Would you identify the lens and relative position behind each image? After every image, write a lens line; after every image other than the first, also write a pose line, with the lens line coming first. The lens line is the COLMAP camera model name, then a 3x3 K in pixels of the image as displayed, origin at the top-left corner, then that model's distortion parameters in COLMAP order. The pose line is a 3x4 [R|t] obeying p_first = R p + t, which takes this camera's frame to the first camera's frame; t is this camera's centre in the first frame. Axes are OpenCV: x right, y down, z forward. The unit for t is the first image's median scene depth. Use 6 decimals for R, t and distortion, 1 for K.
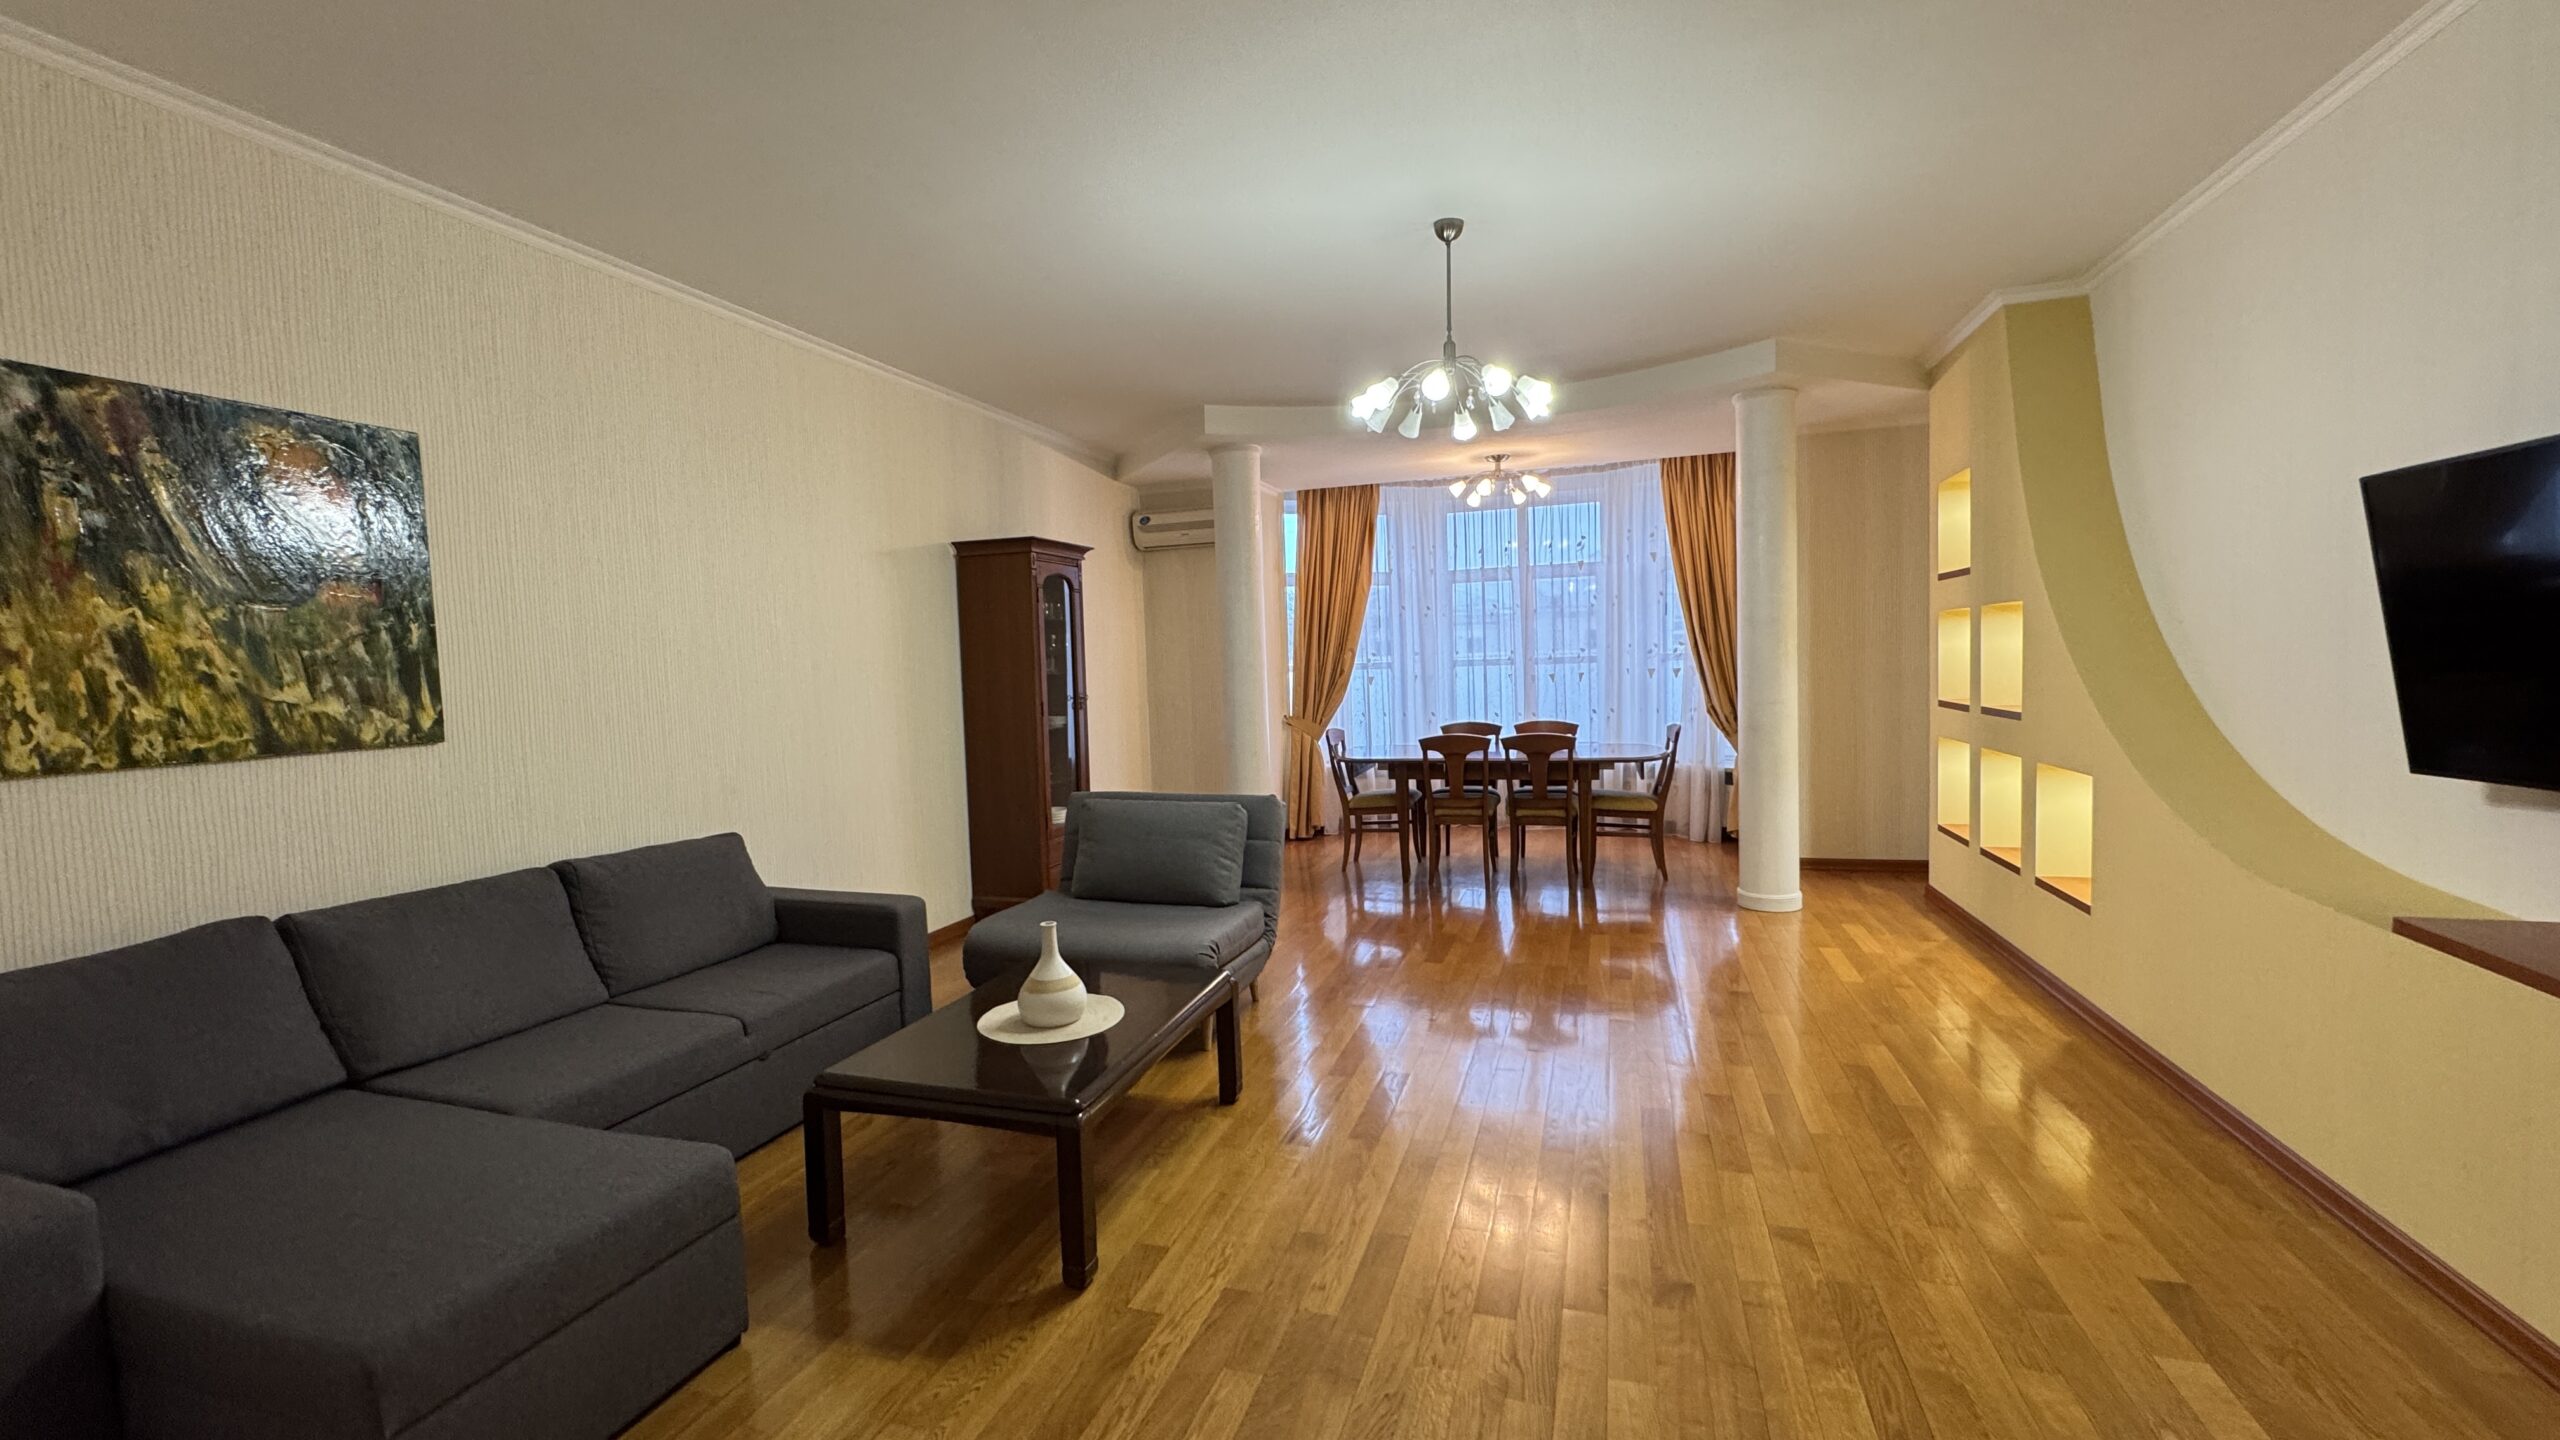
lens RADIAL K [[1030.7, 0, 1280.0], [0, 1030.7, 720.0], [0, 0, 1]] dist [-0.000891, -0.000332]
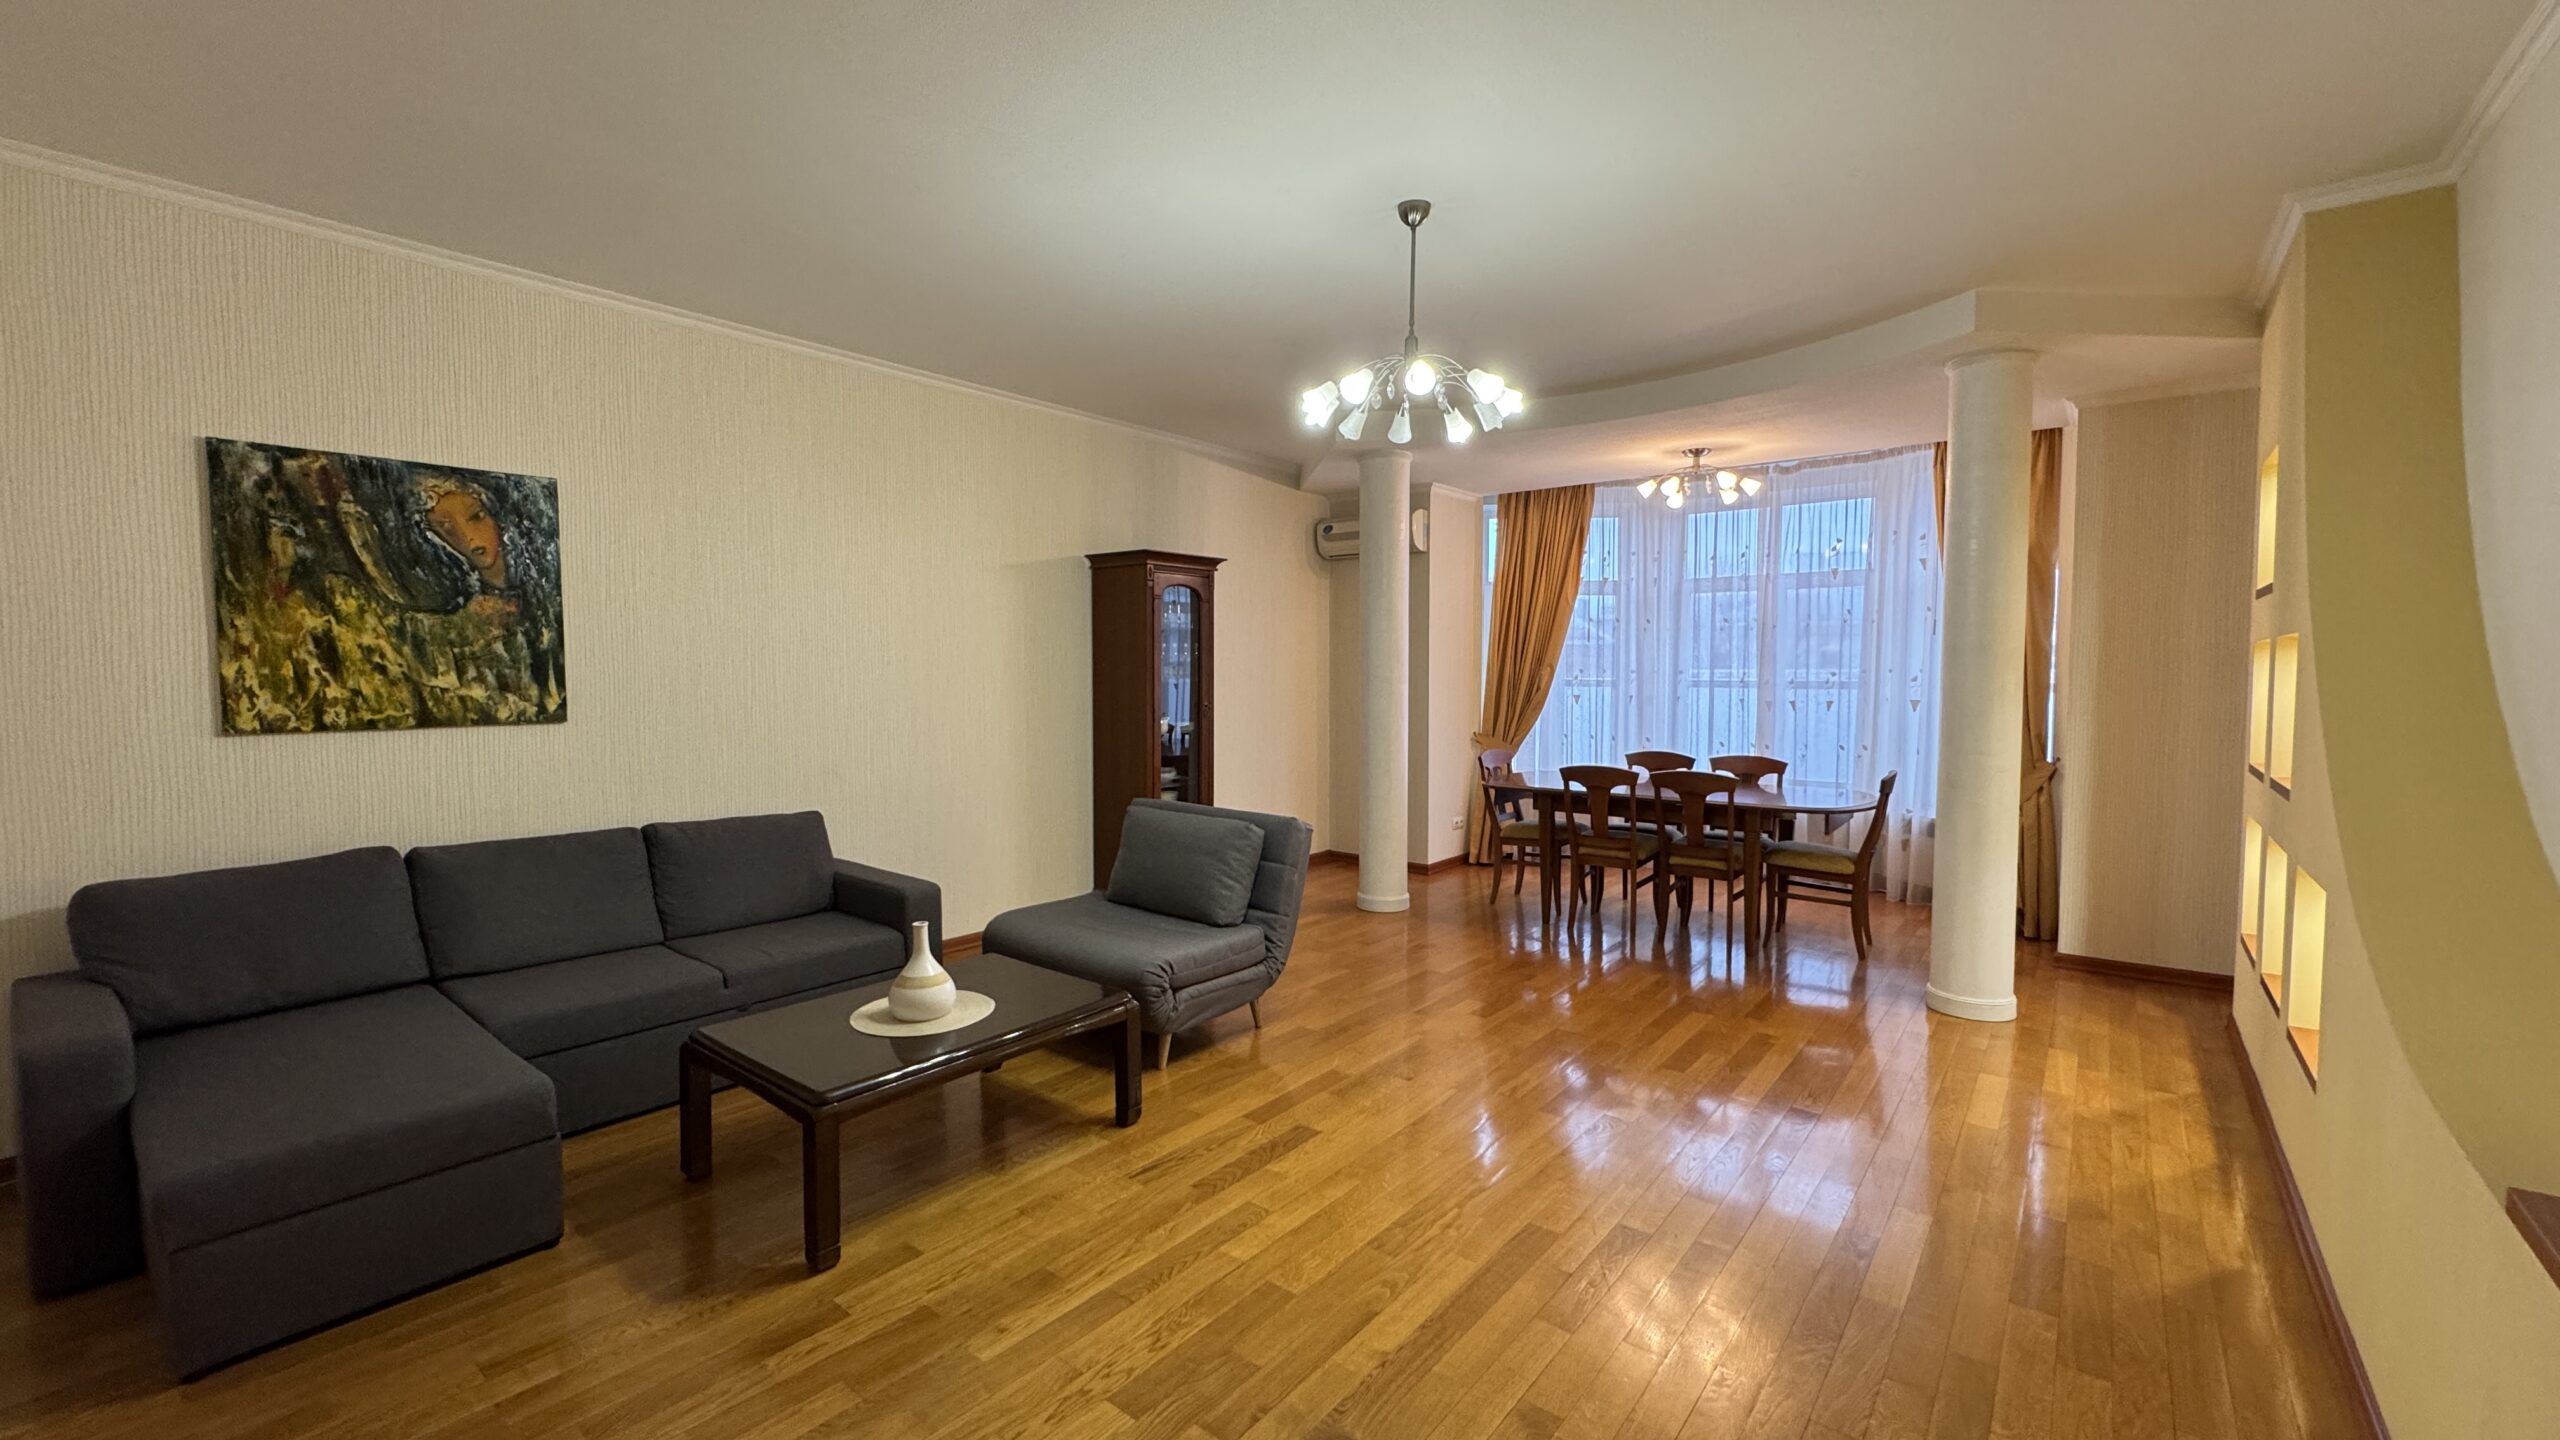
lens RADIAL K [[1029.2, 0, 1280.0], [0, 1029.2, 720.0], [0, 0, 1]] dist [-0.001483, -0.000276]
pose [[0.932038, 0.050997, -0.358755, 0.483006], [-0.051454, 0.998641, 0.008280, -0.038540], [0.358690, 0.010742, 0.933395, 0.142521]]
